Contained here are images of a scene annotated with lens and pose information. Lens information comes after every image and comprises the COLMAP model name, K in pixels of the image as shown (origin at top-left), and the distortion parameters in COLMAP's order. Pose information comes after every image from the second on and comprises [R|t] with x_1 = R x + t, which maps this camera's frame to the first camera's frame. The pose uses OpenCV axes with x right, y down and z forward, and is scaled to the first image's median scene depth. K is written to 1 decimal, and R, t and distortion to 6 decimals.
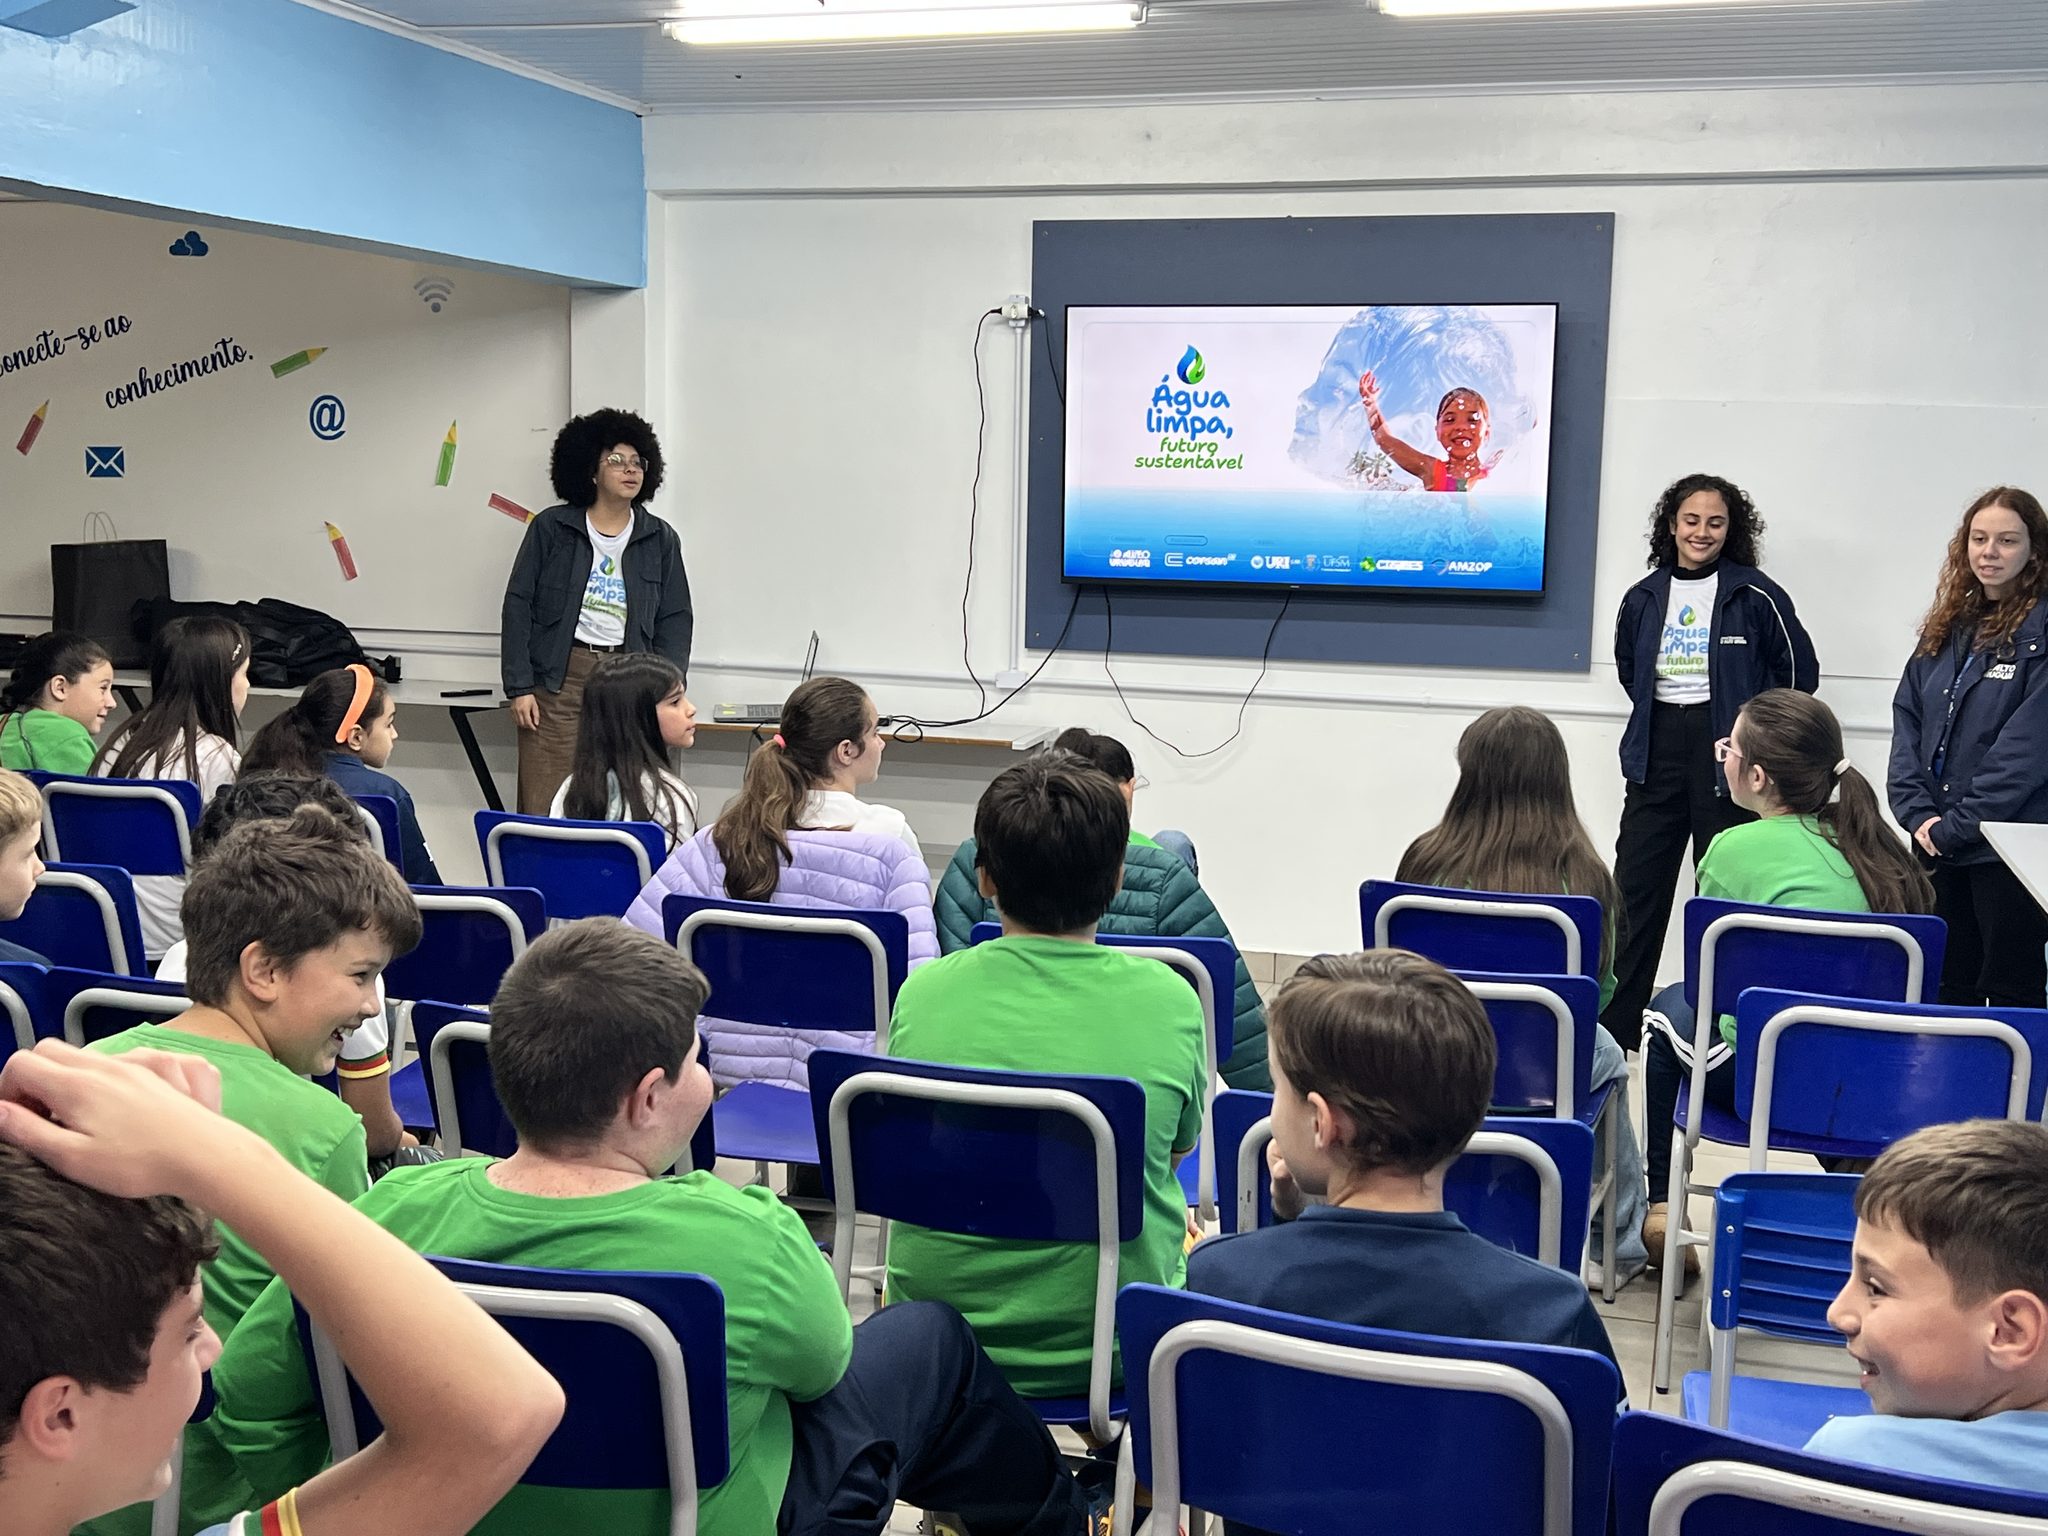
lens RADIAL K [[2347.5, 0, 1063.0], [0, 2347.5, 773.7], [0, 0, 1]] dist [0.207688, -0.553413]
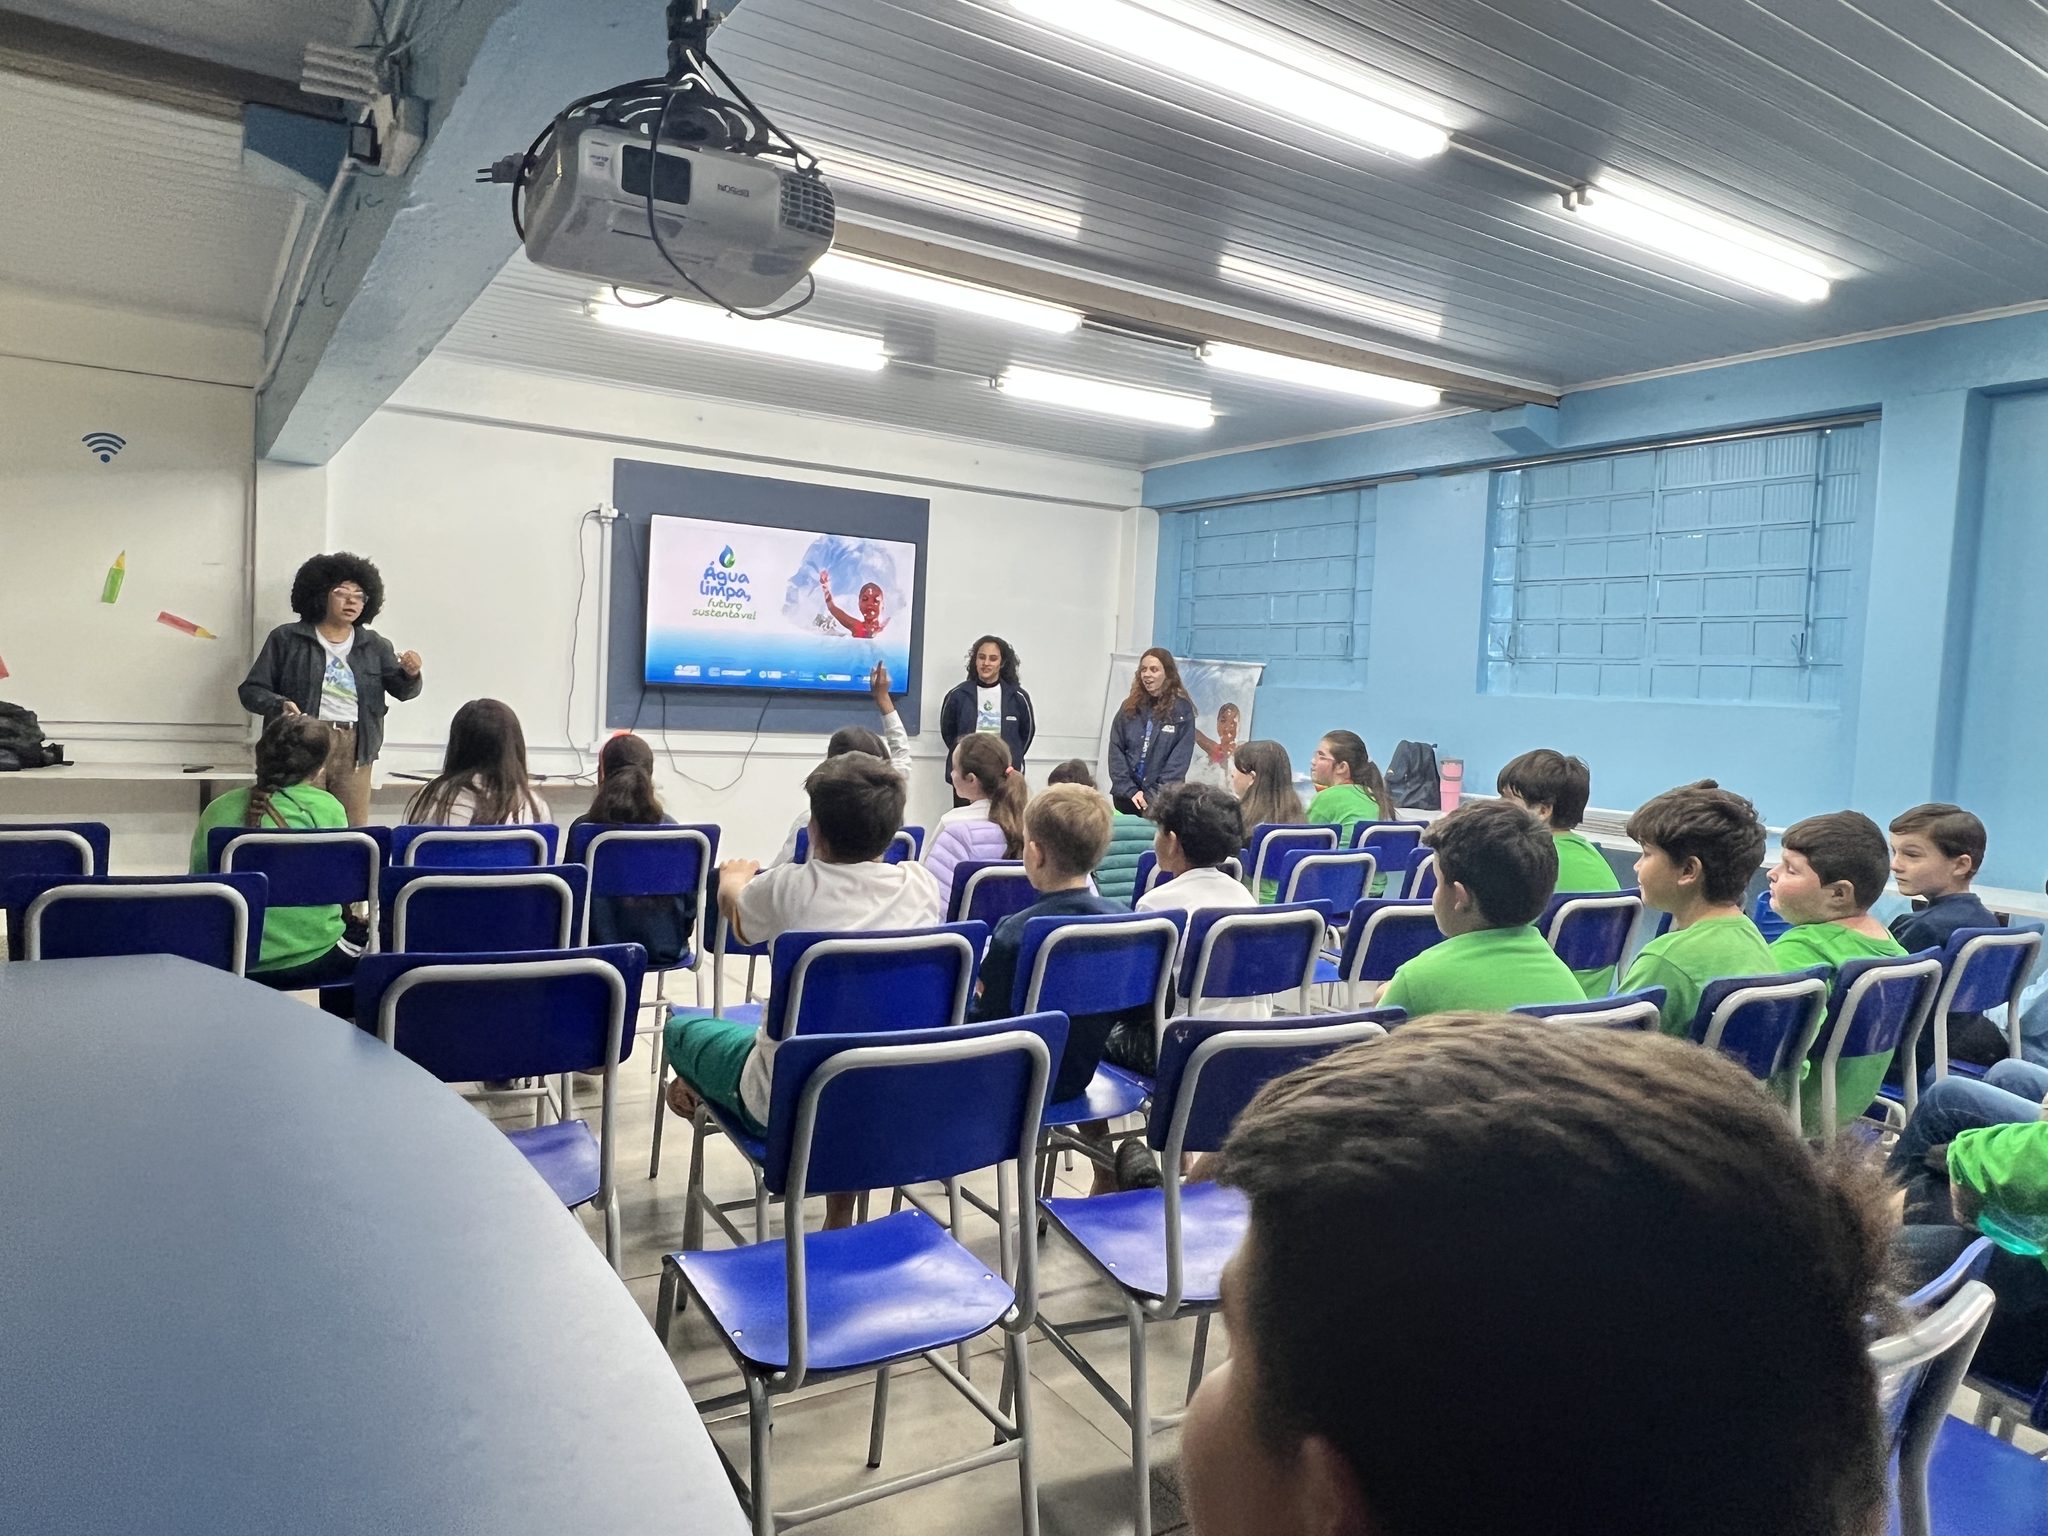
lens RADIAL K [[1334.6, 0, 1027.8], [0, 1334.6, 749.5], [0, 0, 1]] dist [0.004285, -0.003130]
pose [[0.667894, -0.022680, 0.743910, -0.511890], [0.060317, 0.997897, -0.023730, -0.001290], [-0.741808, 0.060719, 0.667858, 0.218649]]
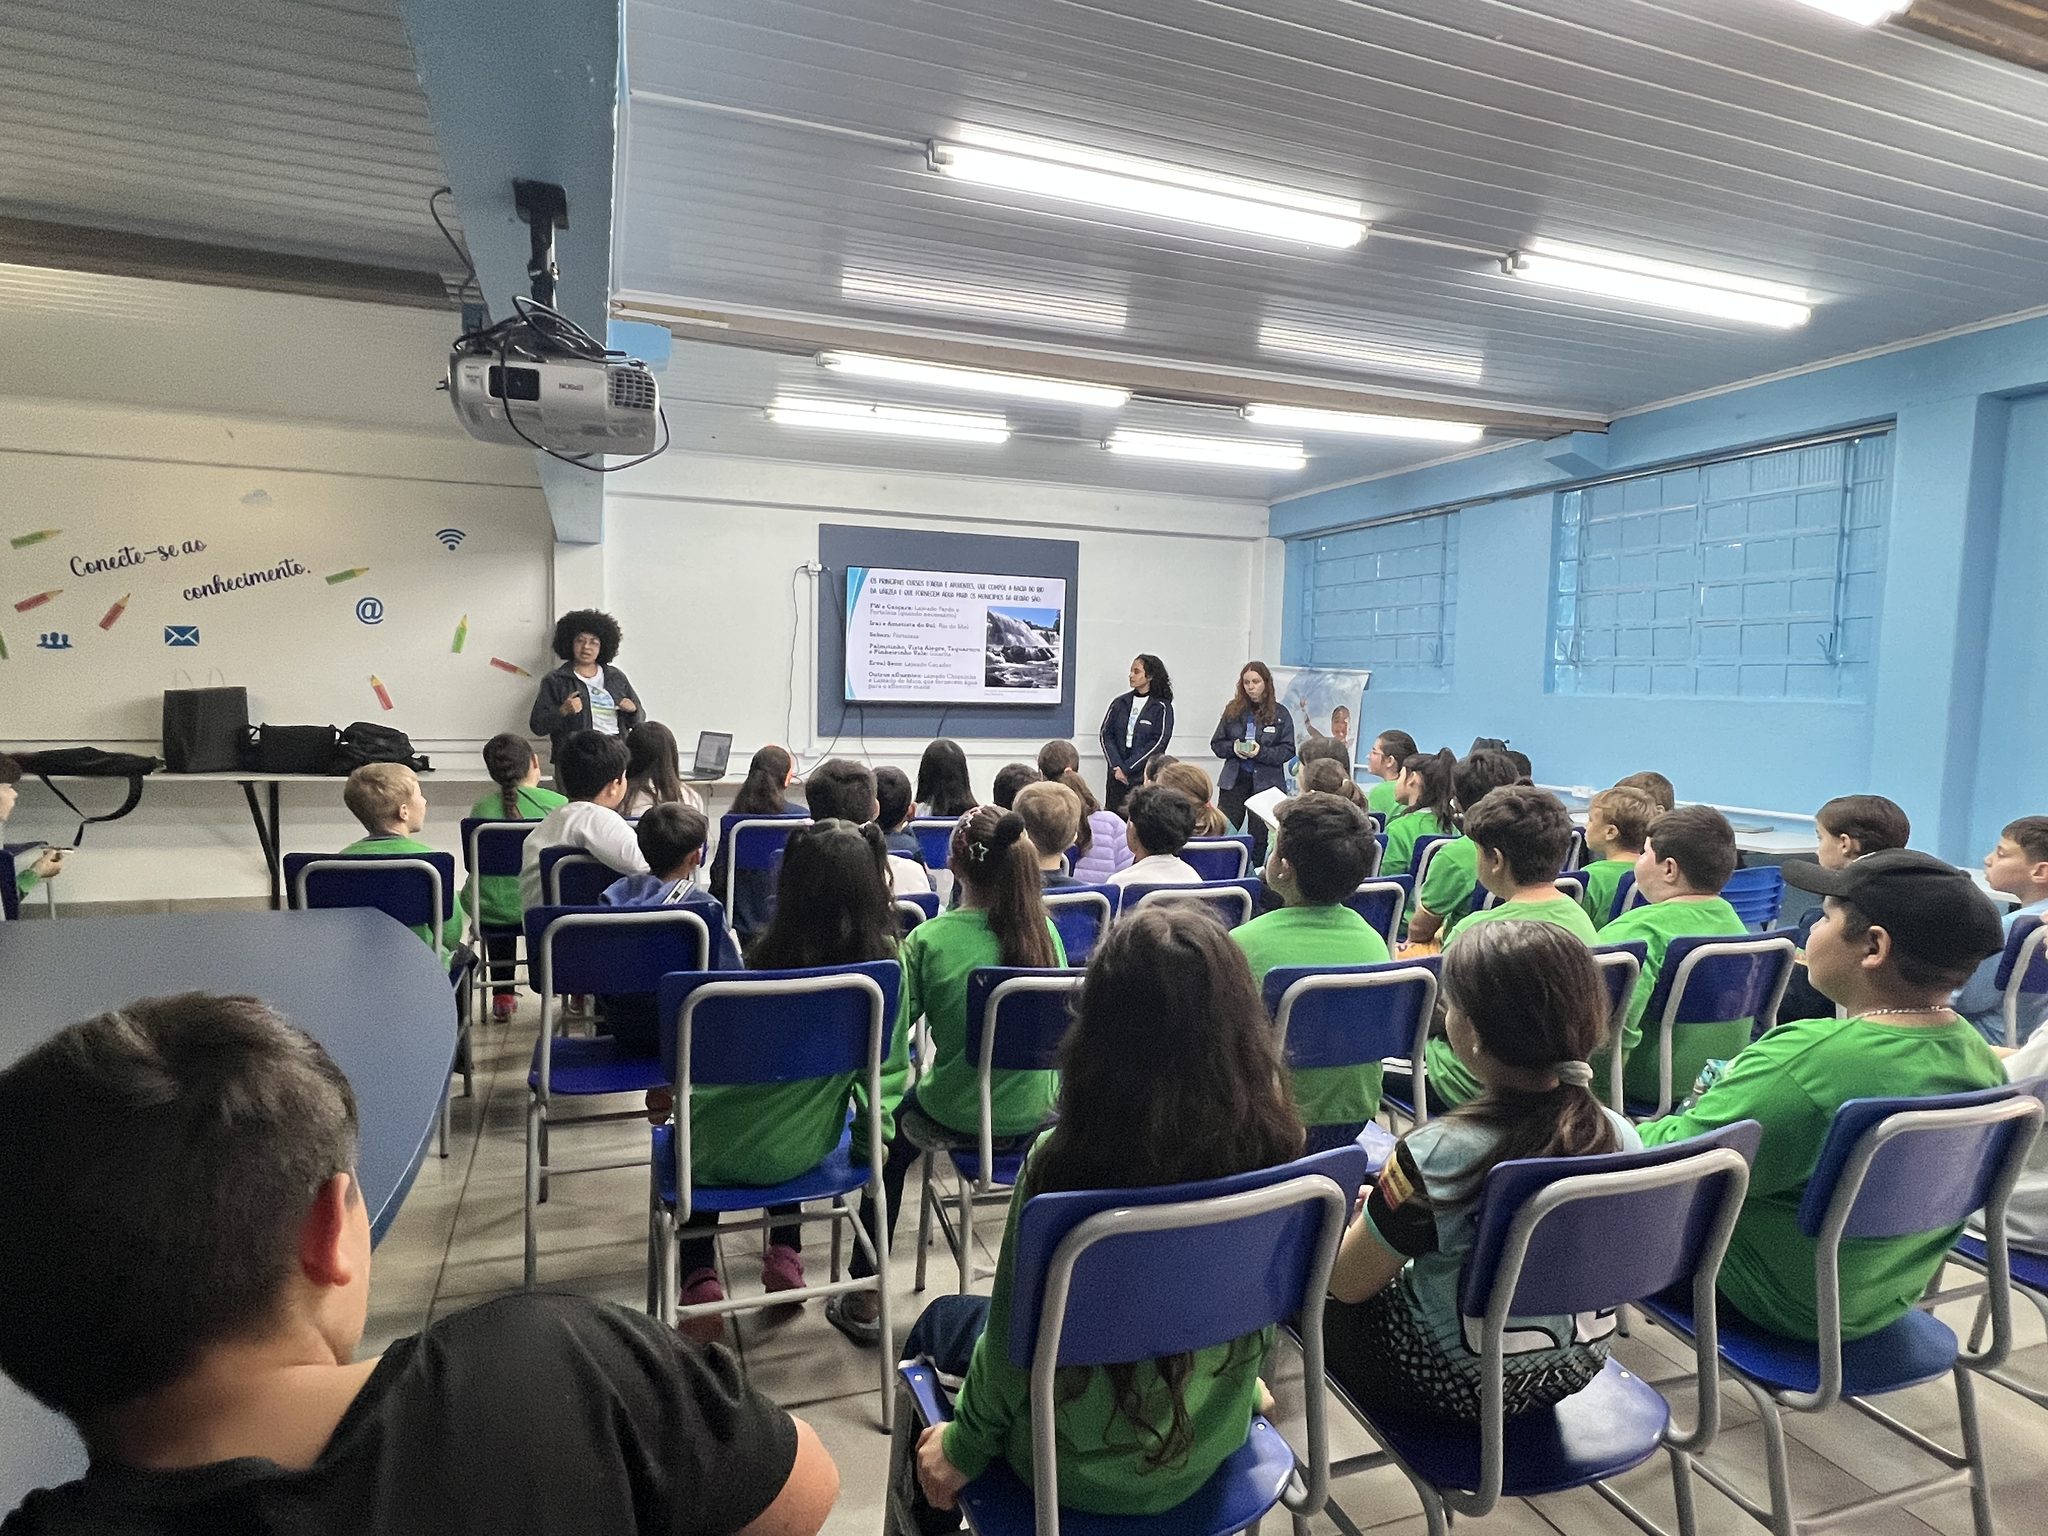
lens RADIAL K [[1147.5, 0, 1029.8], [0, 1147.5, 765.9], [0, 0, 1]] dist [0.000768, -0.000154]
pose [[0.809415, -0.044929, 0.585516, -0.459707], [0.068480, 0.997488, -0.018125, 0.000894], [-0.583231, 0.054766, 0.810458, 0.125357]]
